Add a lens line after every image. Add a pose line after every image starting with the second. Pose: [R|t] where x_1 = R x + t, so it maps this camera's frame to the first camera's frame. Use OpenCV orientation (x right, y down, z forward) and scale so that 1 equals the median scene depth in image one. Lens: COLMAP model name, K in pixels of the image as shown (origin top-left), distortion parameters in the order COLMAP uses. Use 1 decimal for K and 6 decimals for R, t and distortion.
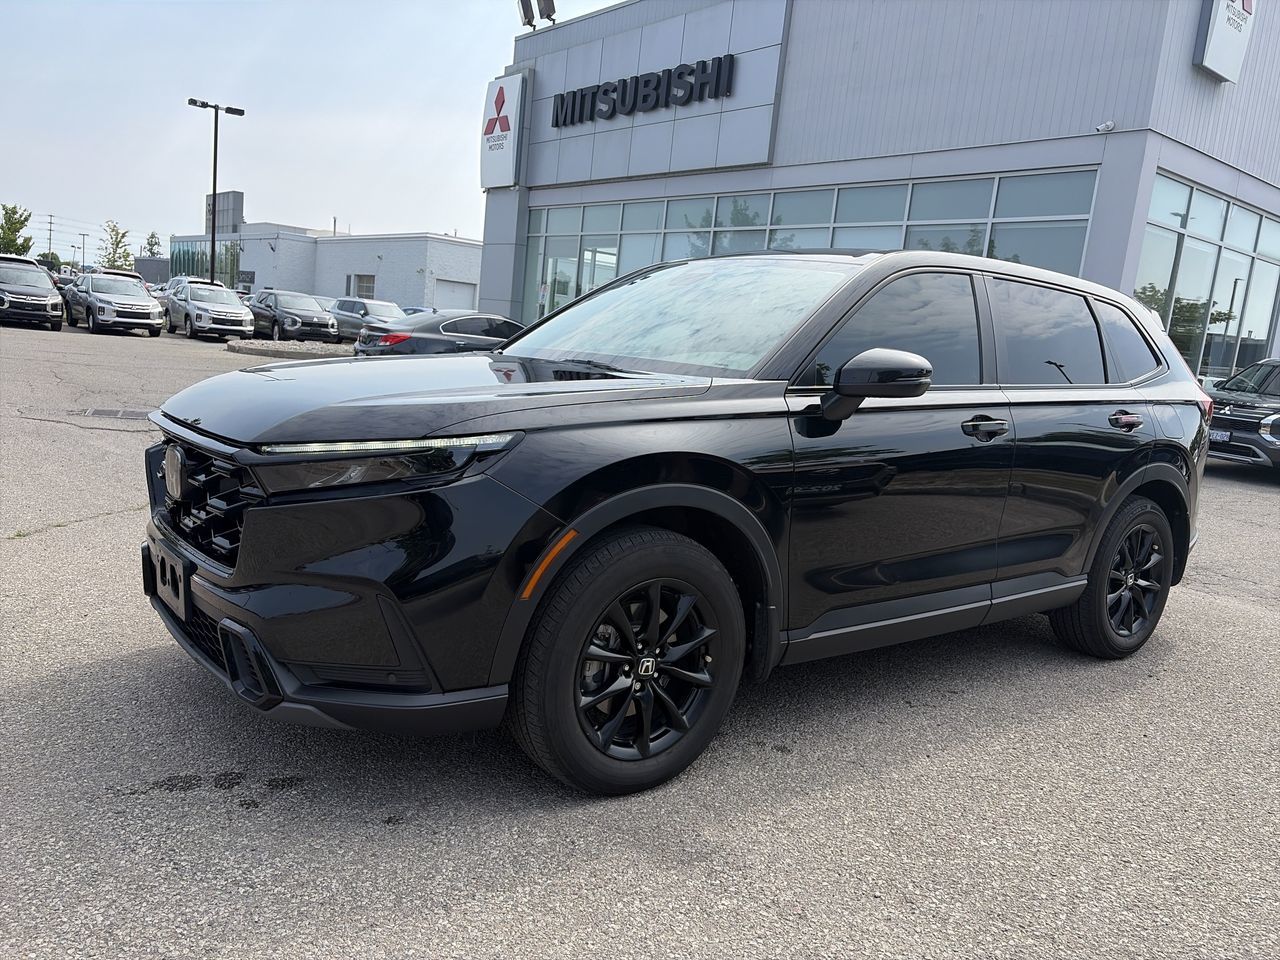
lens RADIAL K [[956.0, 0, 639.8], [0, 956.0, 479.3], [0, 0, 1]] dist [0.045578, -0.040884]
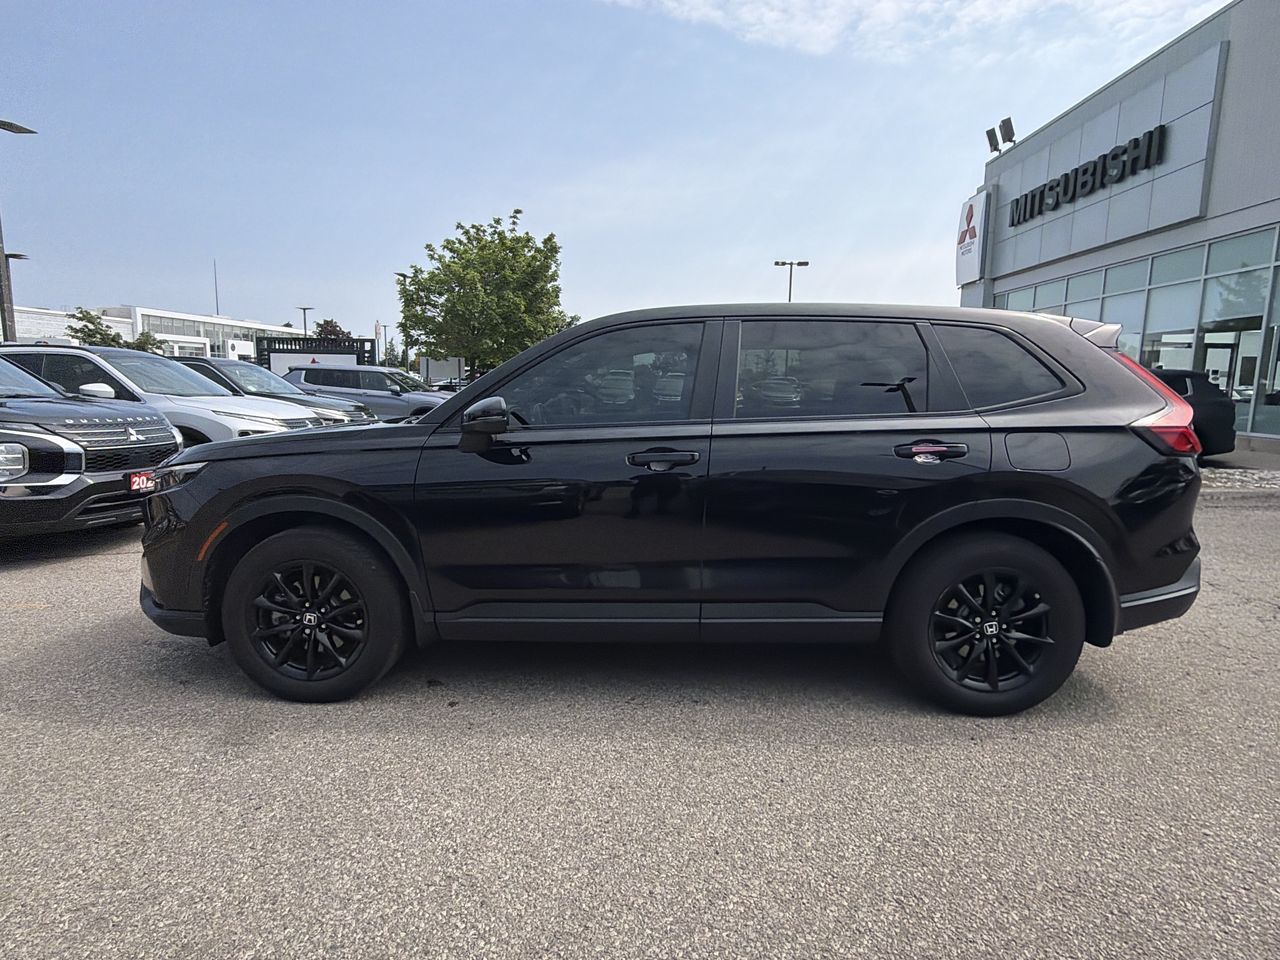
lens RADIAL K [[692.6, 0, 646.0], [0, 692.6, 478.5], [0, 0, 1]] dist [-0.002372, 0.000123]
pose [[0.774325, 0.002882, -0.632781, 0.123533], [-0.034138, 0.998724, -0.037226, -0.000053], [0.631866, 0.050427, 0.773435, 0.054789]]
